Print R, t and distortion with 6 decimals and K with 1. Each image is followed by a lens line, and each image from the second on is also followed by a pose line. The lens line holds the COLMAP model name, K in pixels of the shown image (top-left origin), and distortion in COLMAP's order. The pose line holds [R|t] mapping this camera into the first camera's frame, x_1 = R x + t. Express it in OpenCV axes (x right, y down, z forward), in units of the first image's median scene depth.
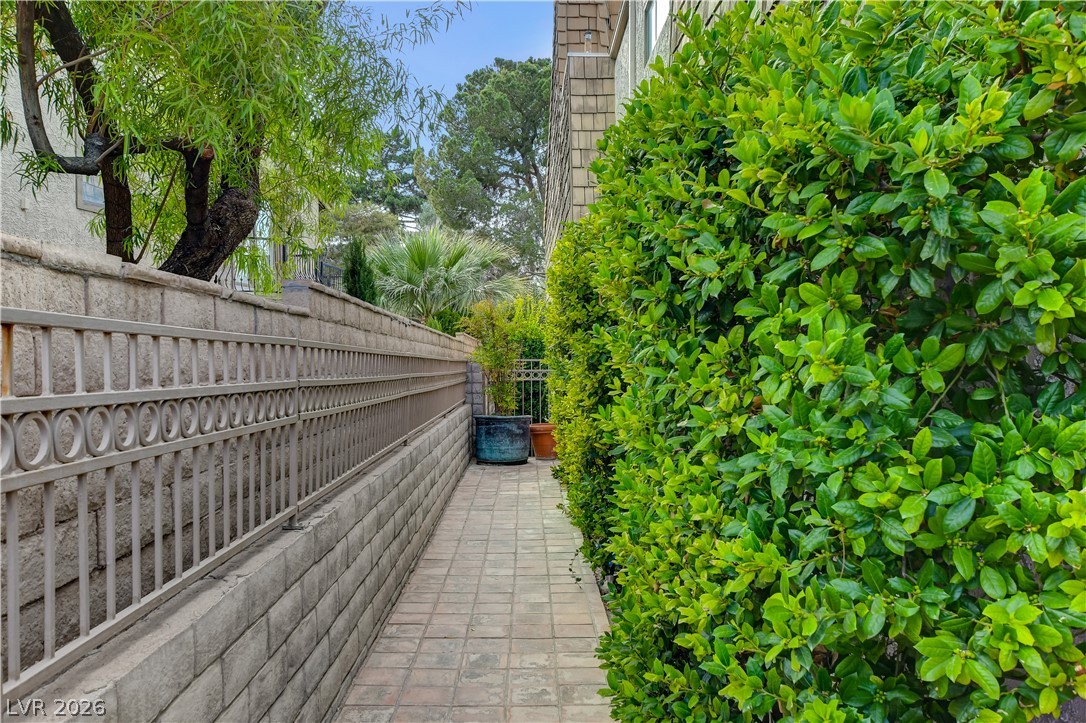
lens RADIAL K [[922.6, 0, 543.0], [0, 922.6, 361.5], [0, 0, 1]] dist [0.004690, 0.002081]
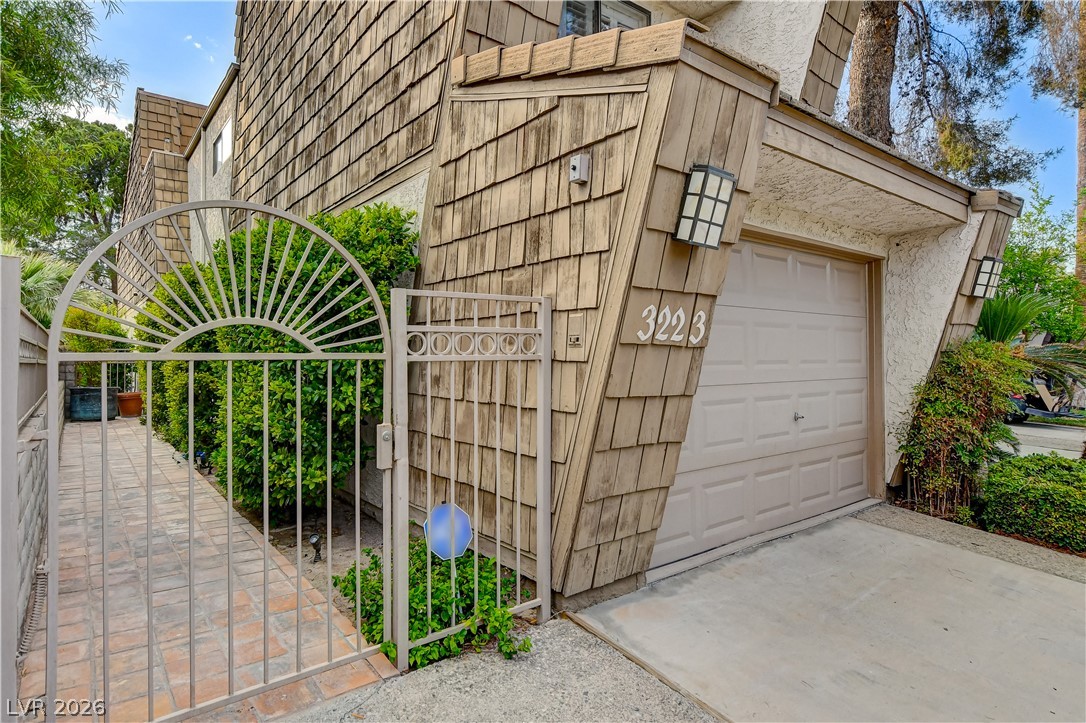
lens RADIAL K [[595.1, 0, 543.8], [0, 595.1, 364.5], [0, 0, 1]] dist [0.003192, 0.003140]
pose [[0.801563, 0.000281, 0.597911, -0.038505], [-0.004989, 0.999968, 0.006219, 0.013812], [-0.597890, -0.007968, 0.801538, -0.165933]]
